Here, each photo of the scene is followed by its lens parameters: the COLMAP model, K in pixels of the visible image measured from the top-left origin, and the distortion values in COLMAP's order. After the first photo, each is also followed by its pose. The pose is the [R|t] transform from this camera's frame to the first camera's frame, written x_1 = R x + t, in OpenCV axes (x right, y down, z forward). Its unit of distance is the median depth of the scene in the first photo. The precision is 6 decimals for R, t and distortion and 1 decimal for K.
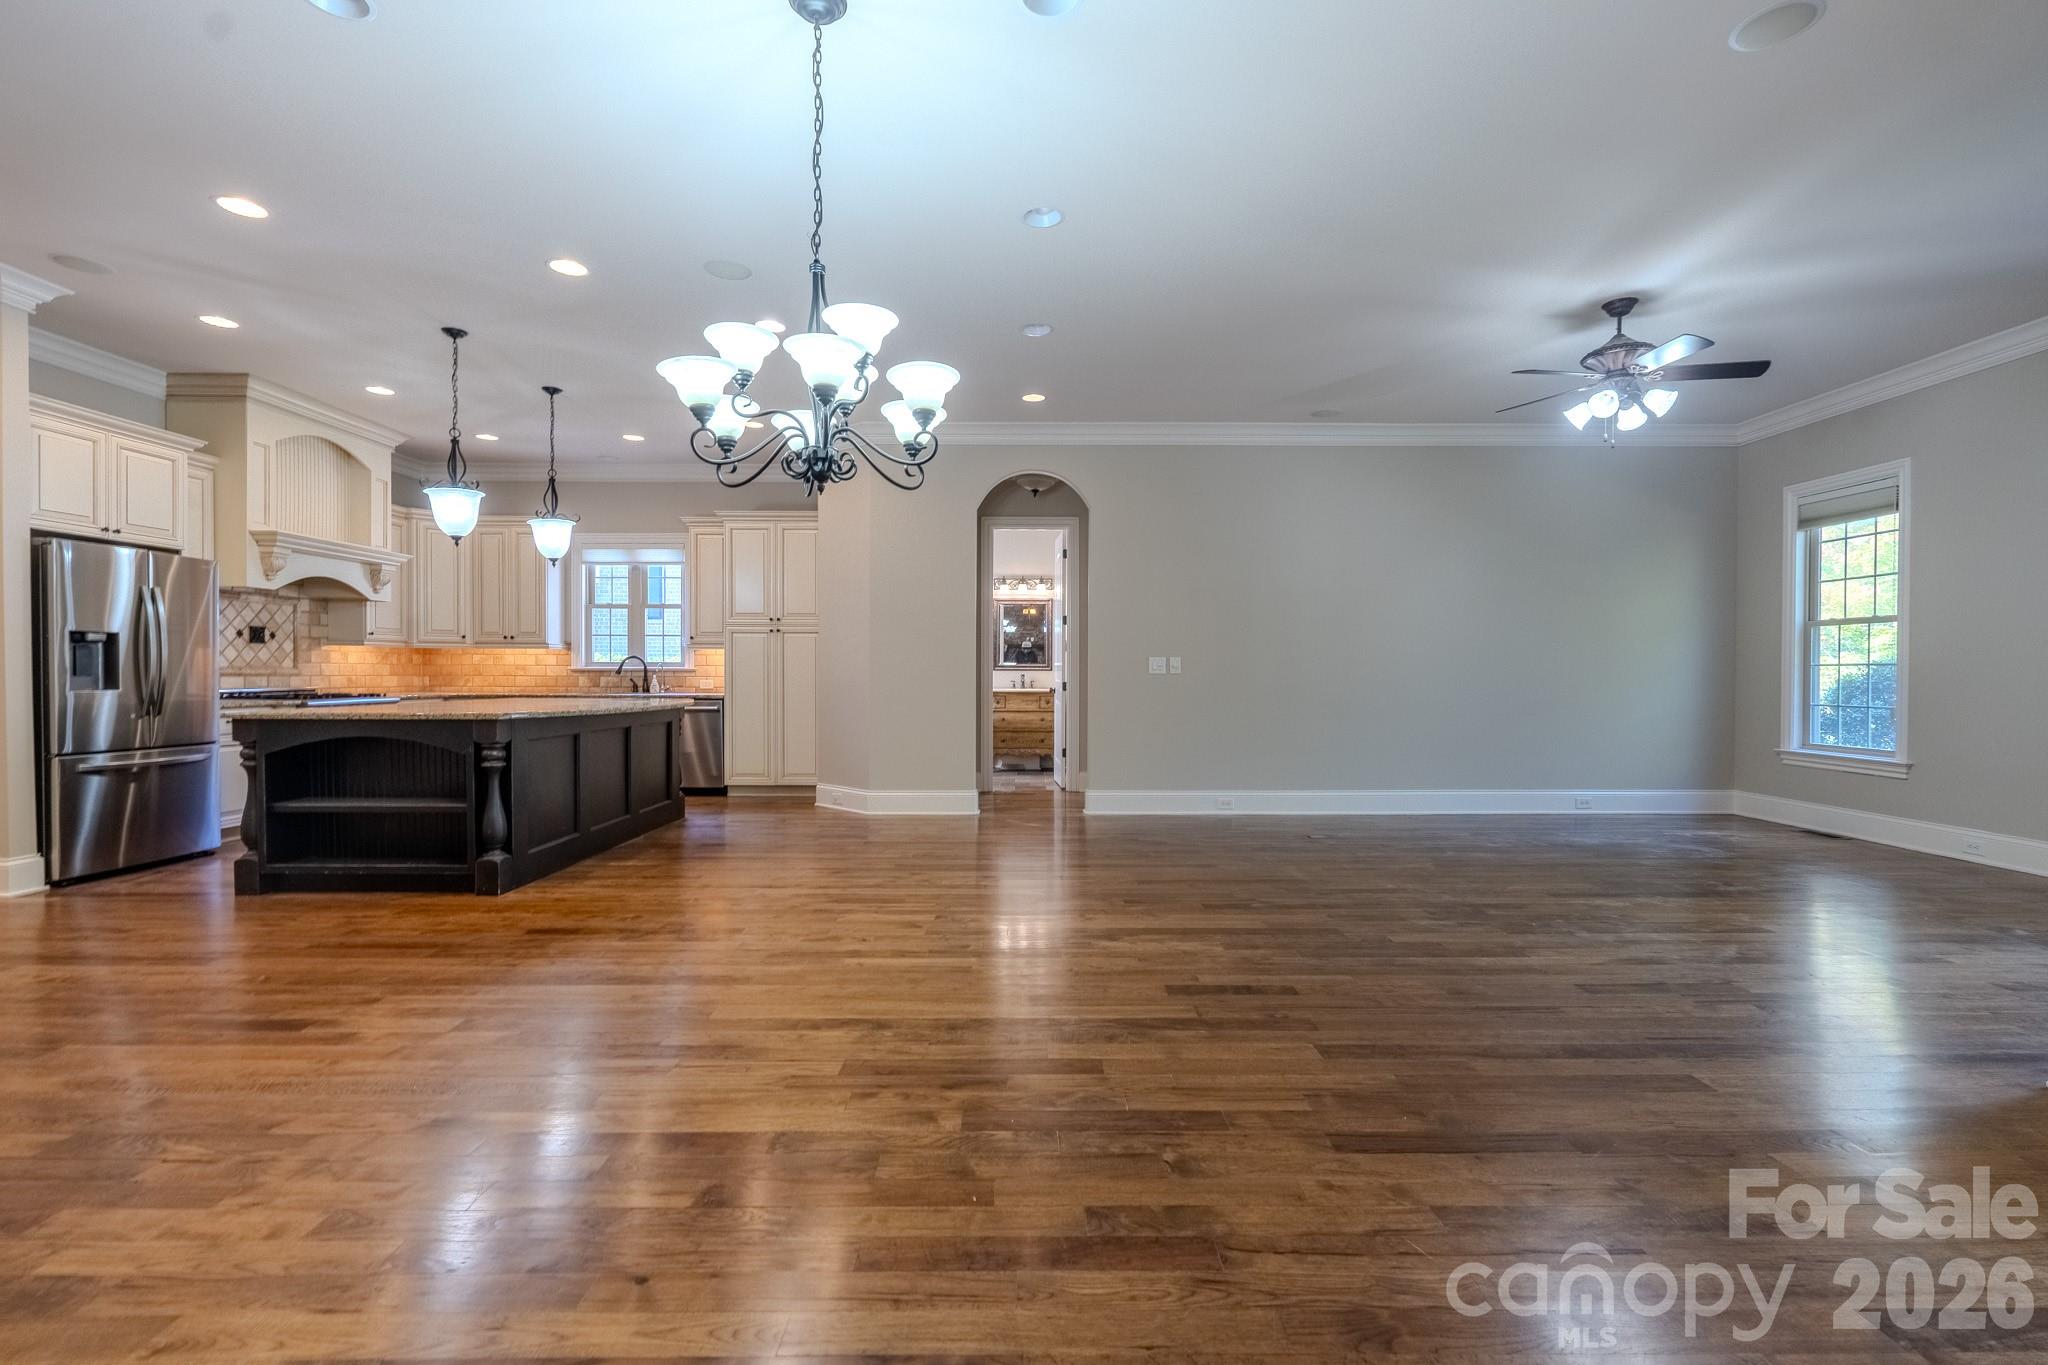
lens RADIAL K [[902.8, 0, 1027.6], [0, 902.8, 683.4], [0, 0, 1]] dist [-0.002683, 0.000157]
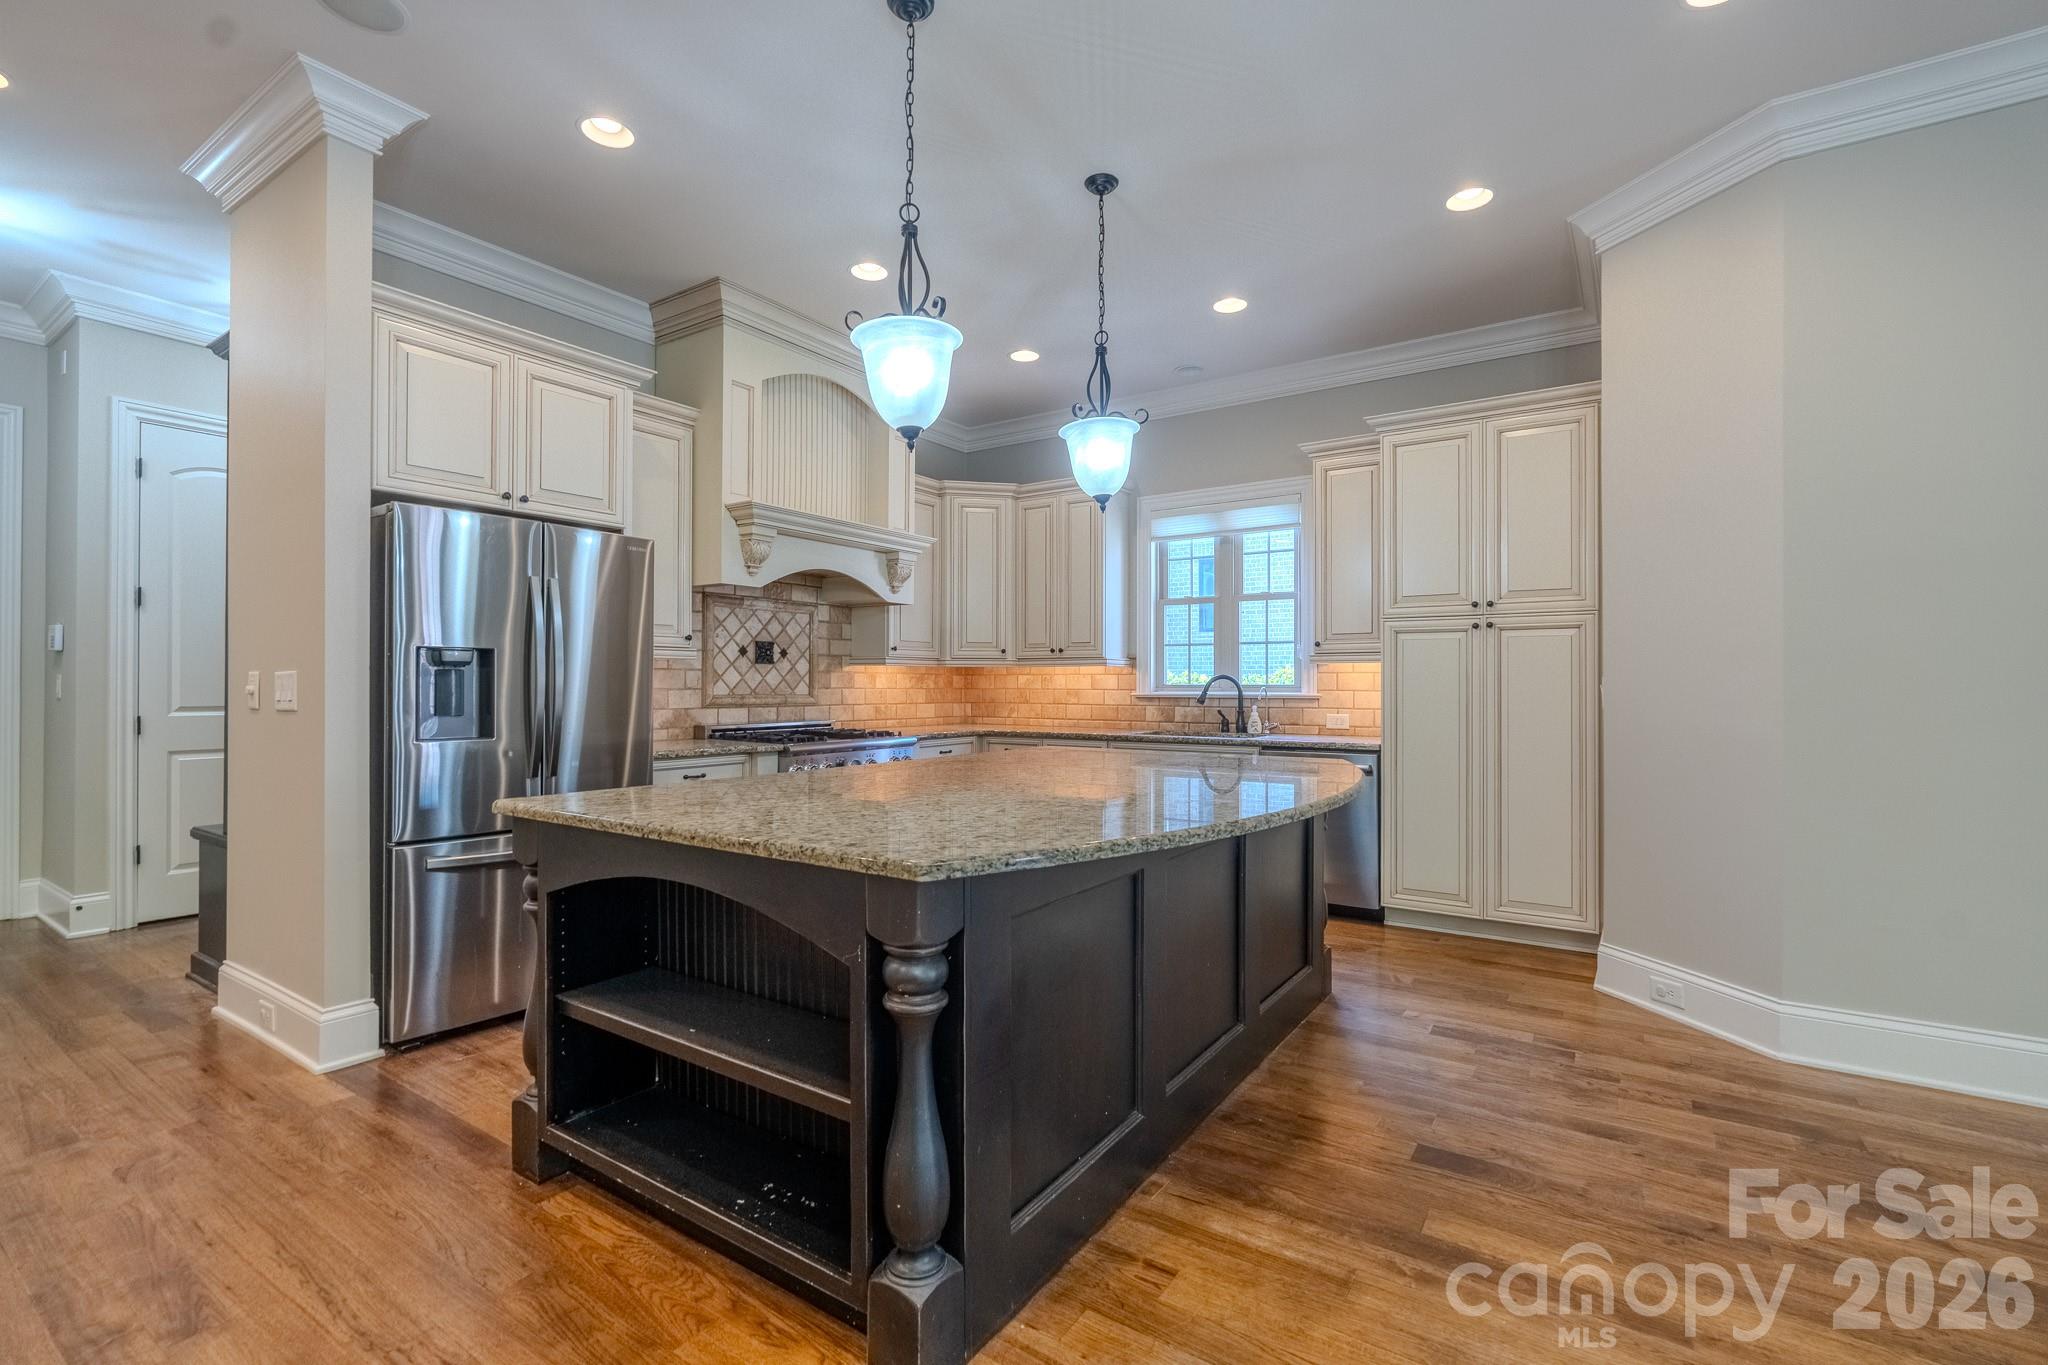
lens RADIAL K [[900.4, 0, 1028.6], [0, 900.4, 682.6], [0, 0, 1]] dist [-0.001905, -0.000597]
pose [[0.828987, -0.003580, -0.559256, -0.277440], [-0.006483, 0.999851, -0.016010, -0.020339], [0.559230, 0.016898, 0.828840, 0.562387]]
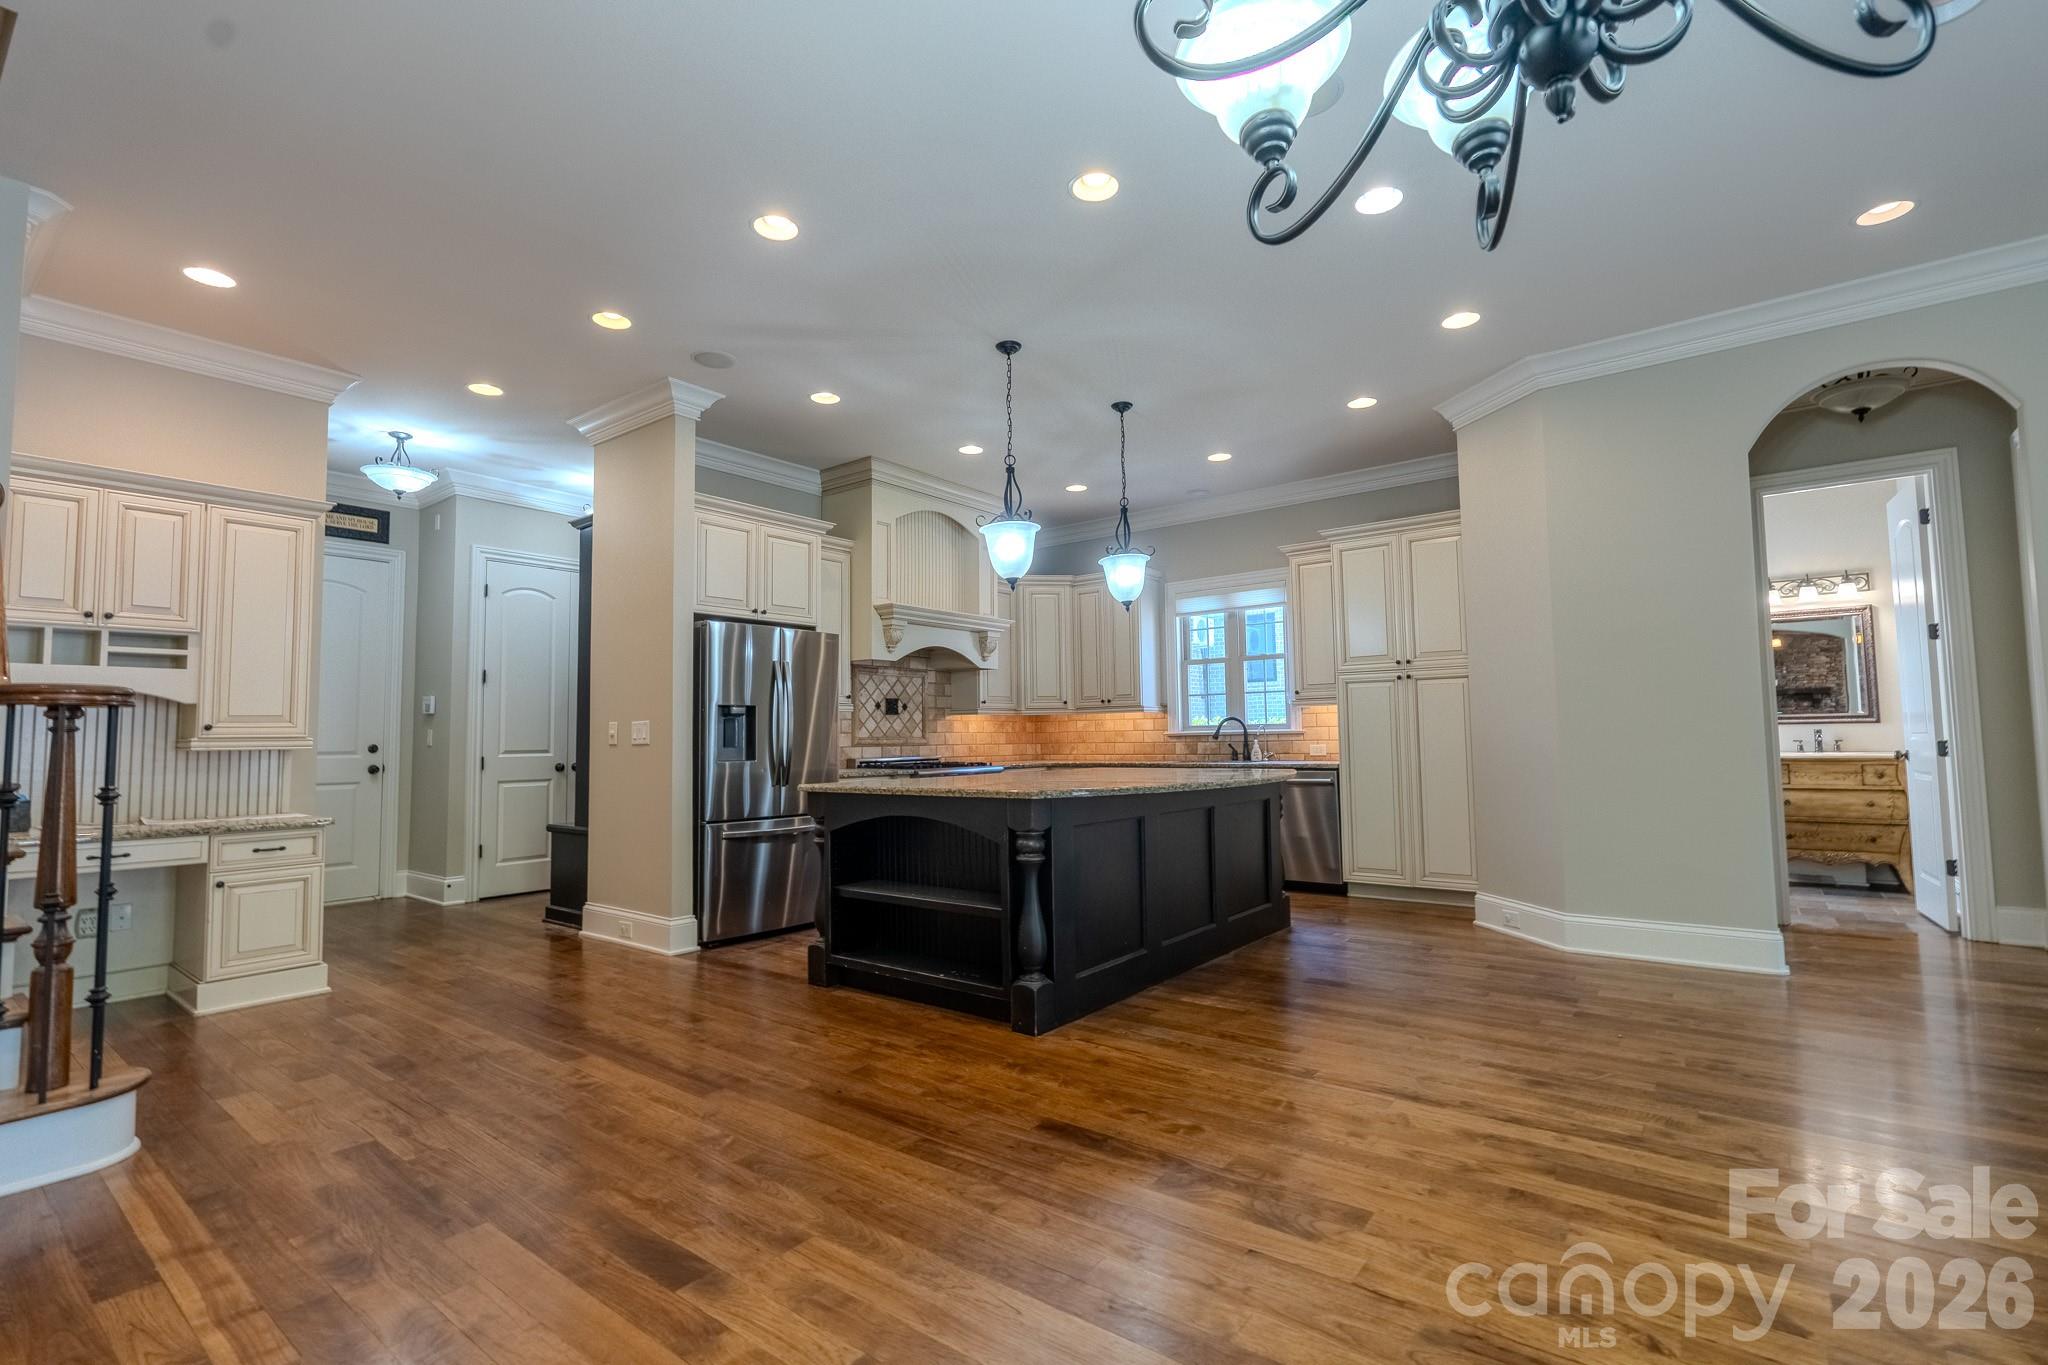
lens RADIAL K [[915.3, 0, 1027.5], [0, 915.3, 683.8], [0, 0, 1]] dist [-0.003015, 0.000270]
pose [[0.788842, -0.052696, -0.612333, -0.084987], [0.009226, 0.997220, -0.073934, -0.000109], [0.614527, 0.052672, 0.787135, 0.290093]]
